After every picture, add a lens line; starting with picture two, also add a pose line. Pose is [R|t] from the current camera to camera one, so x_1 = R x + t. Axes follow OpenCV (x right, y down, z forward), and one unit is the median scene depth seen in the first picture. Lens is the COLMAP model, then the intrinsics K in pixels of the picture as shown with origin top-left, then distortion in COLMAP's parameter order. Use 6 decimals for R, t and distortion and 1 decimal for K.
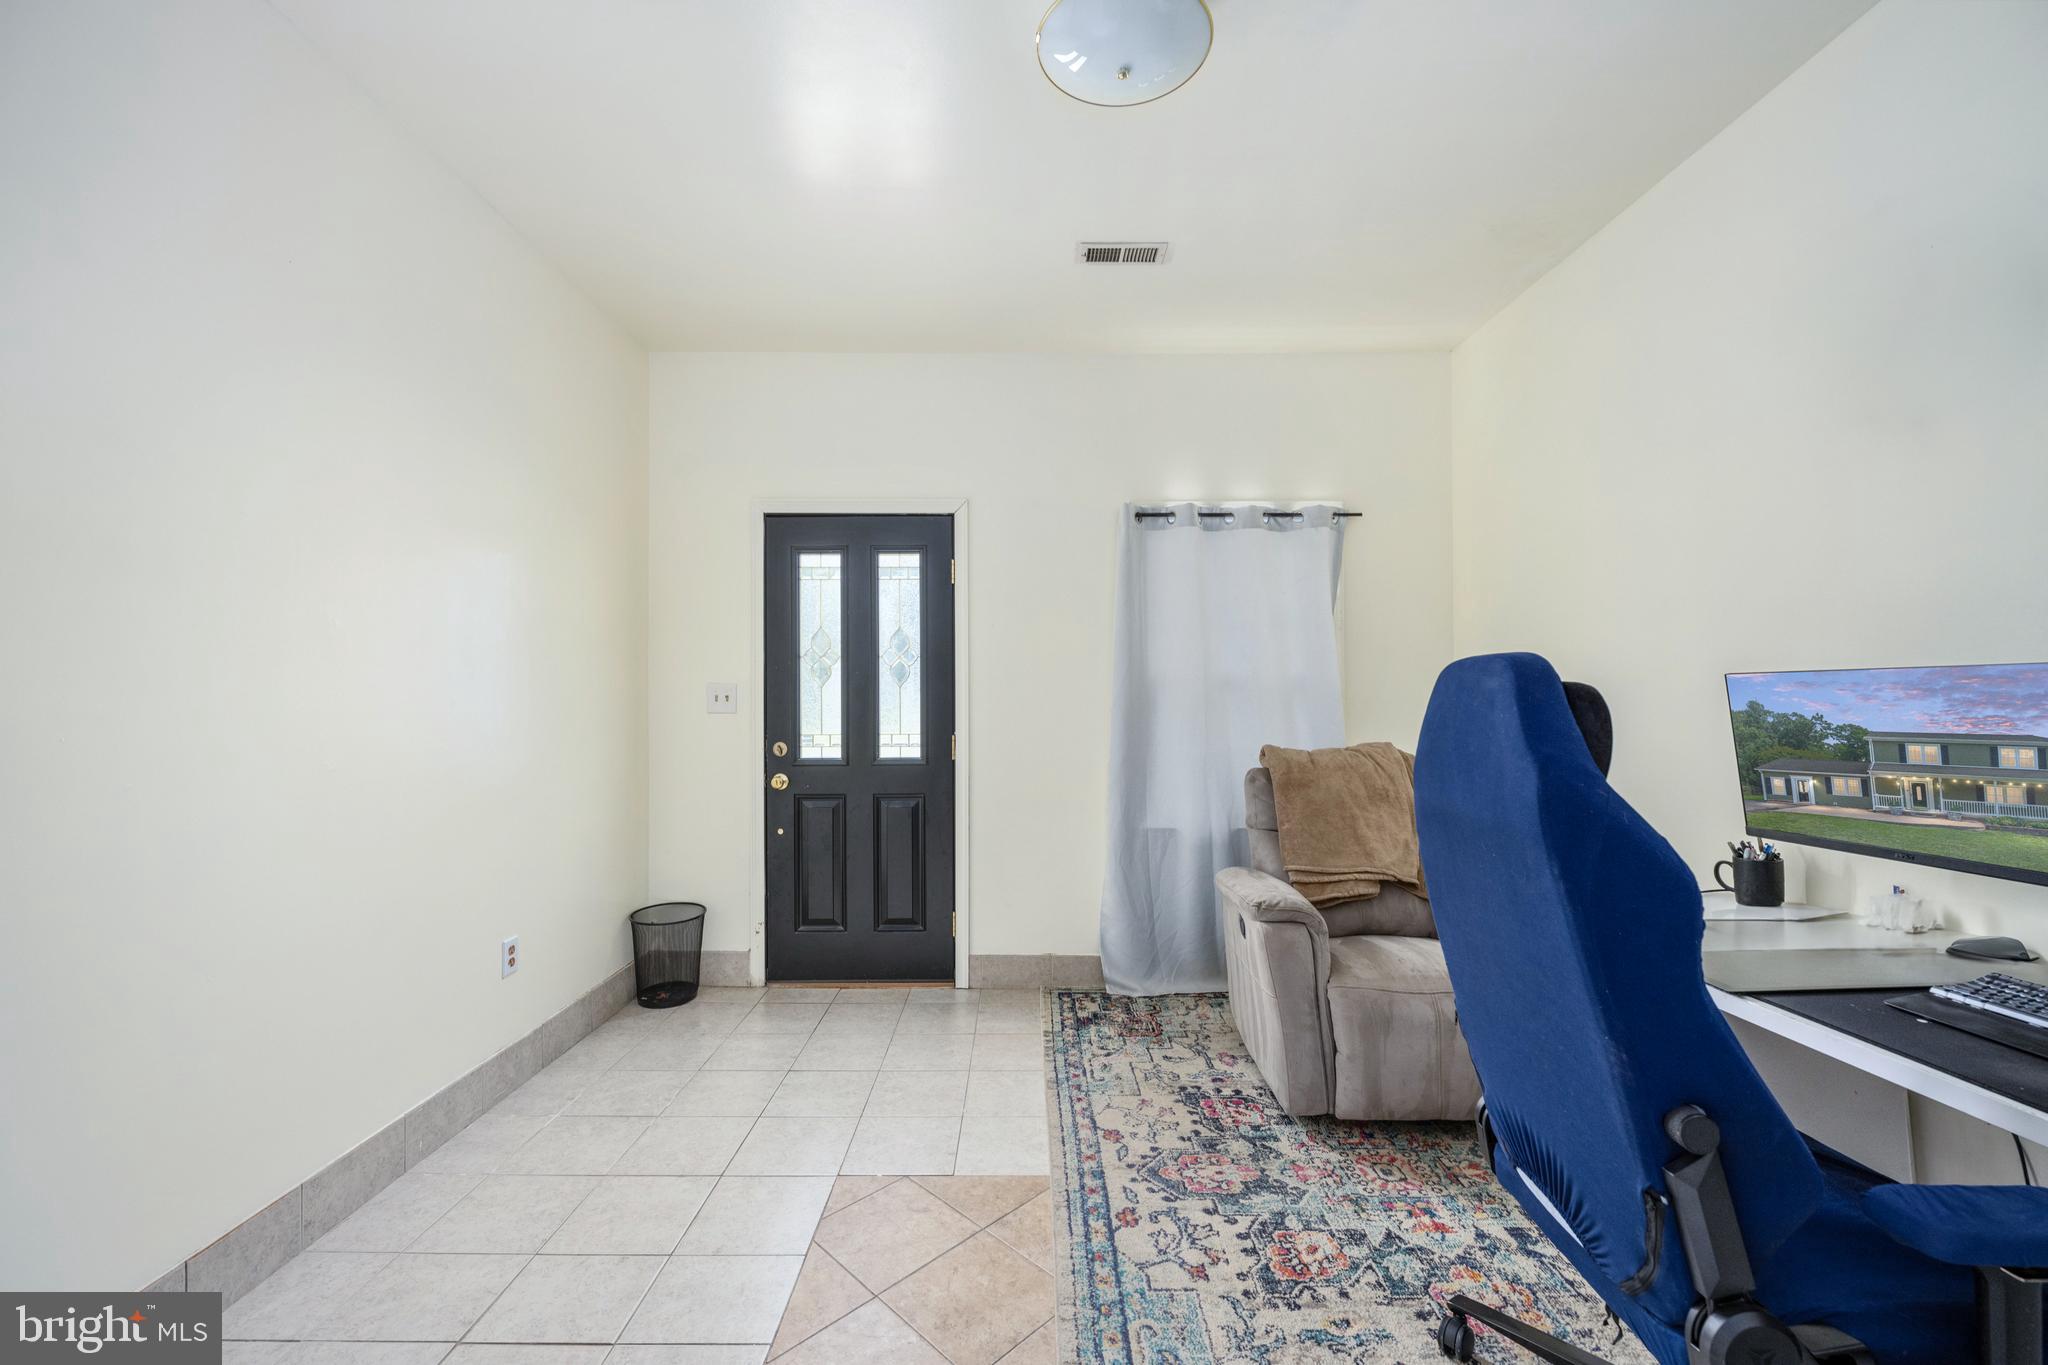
lens RADIAL K [[839.9, 0, 1023.0], [0, 839.9, 730.2], [0, 0, 1]] dist [0.000175, -0.000009]
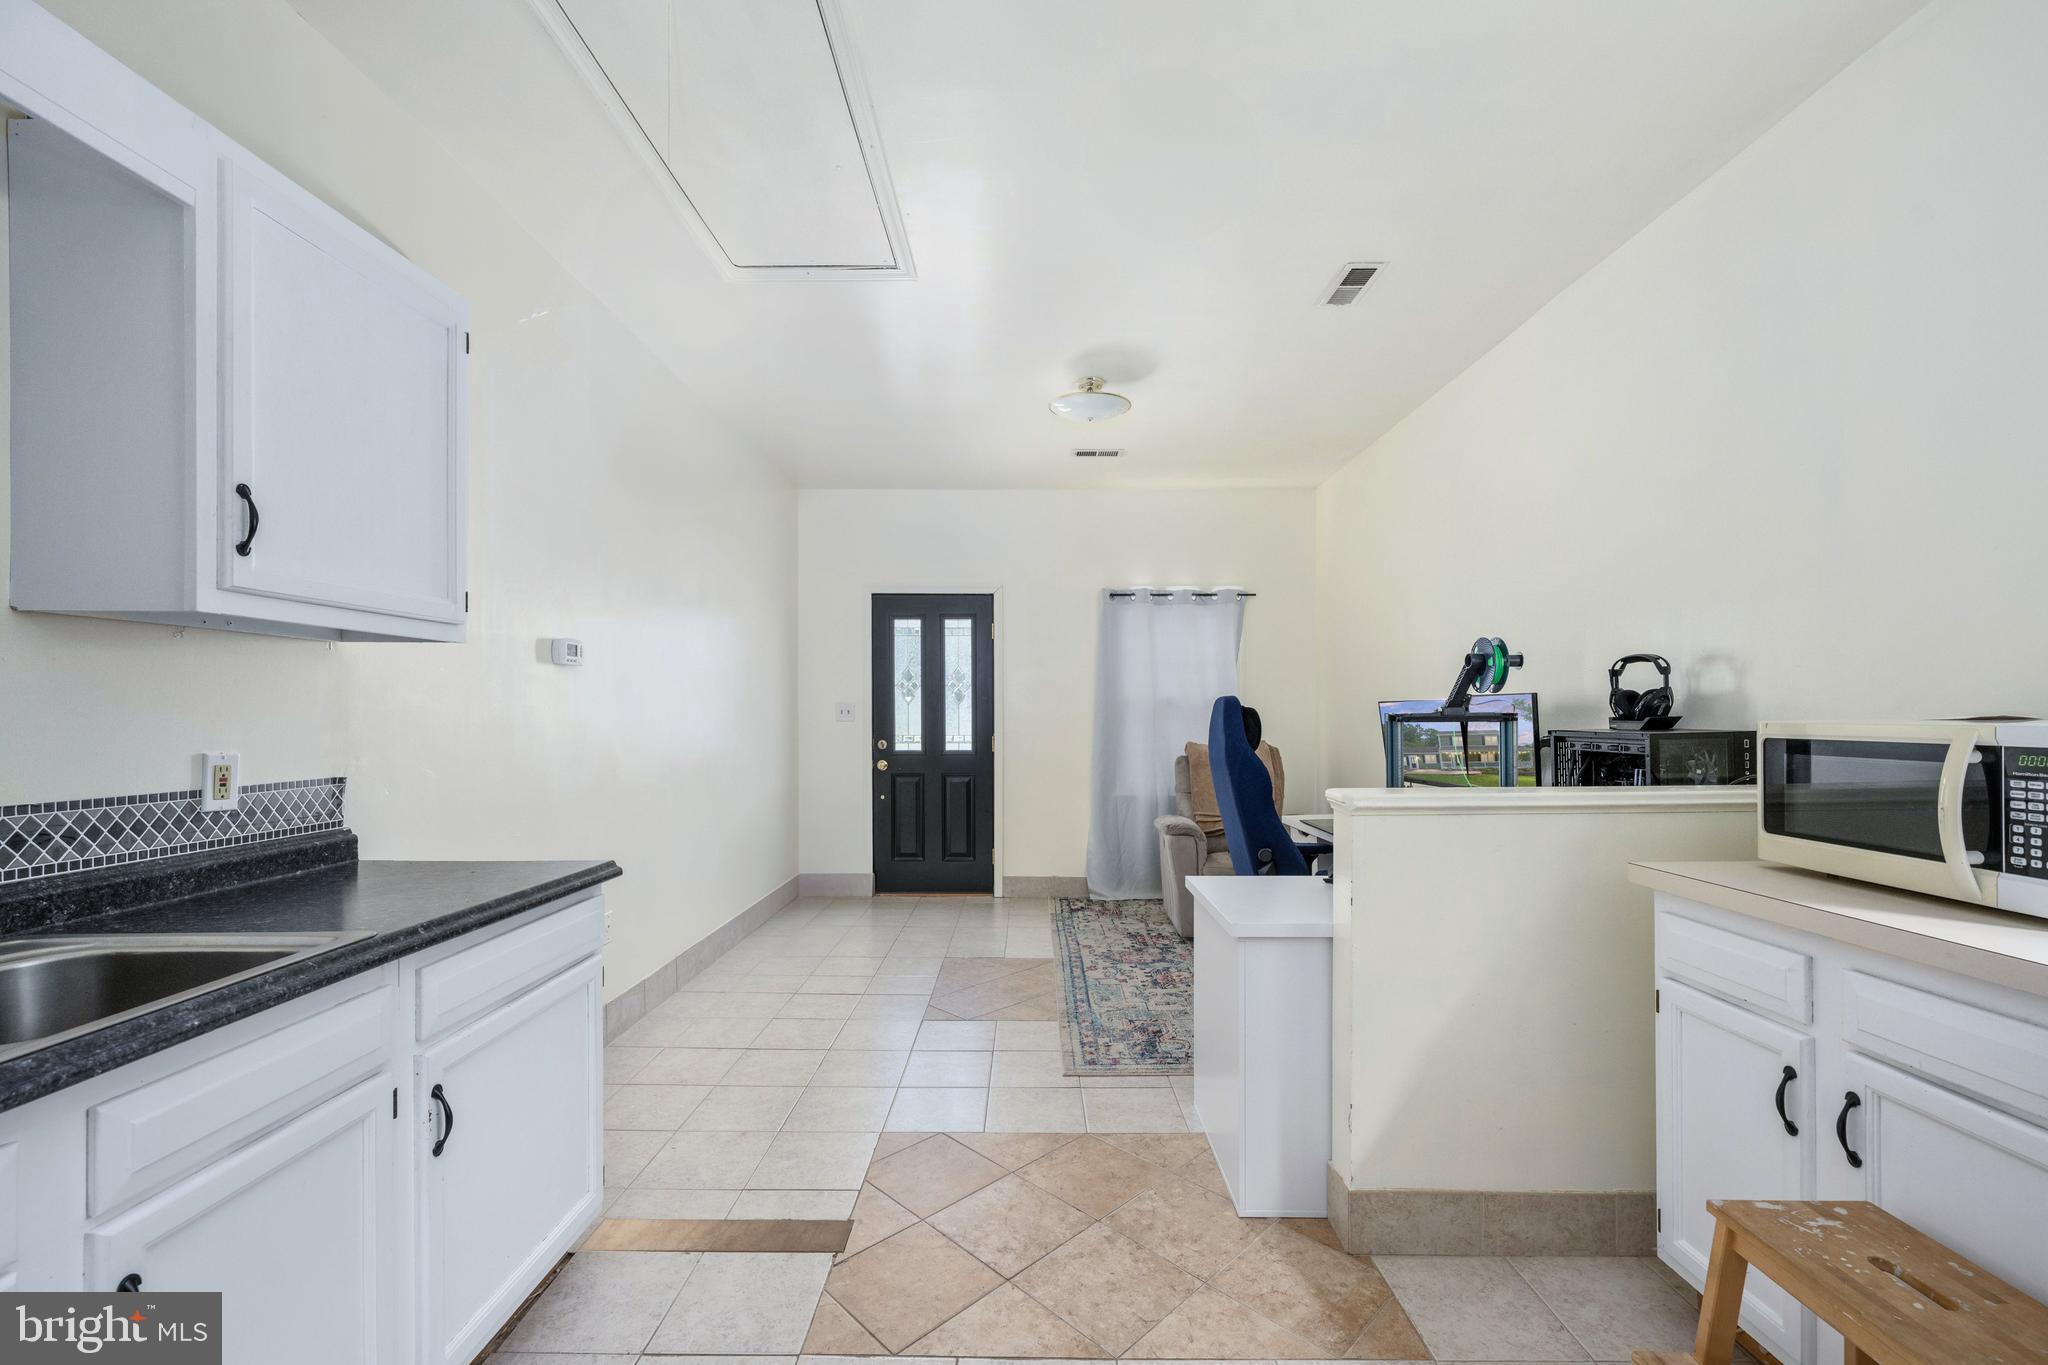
lens RADIAL K [[839.9, 0, 1023.0], [0, 839.9, 730.2], [0, 0, 1]] dist [0.000175, -0.000009]
pose [[0.999972, 0.002663, -0.007000, -0.017050], [-0.002781, 0.999853, -0.016901, 0.022695], [0.006954, 0.016920, 0.999833, -0.597923]]
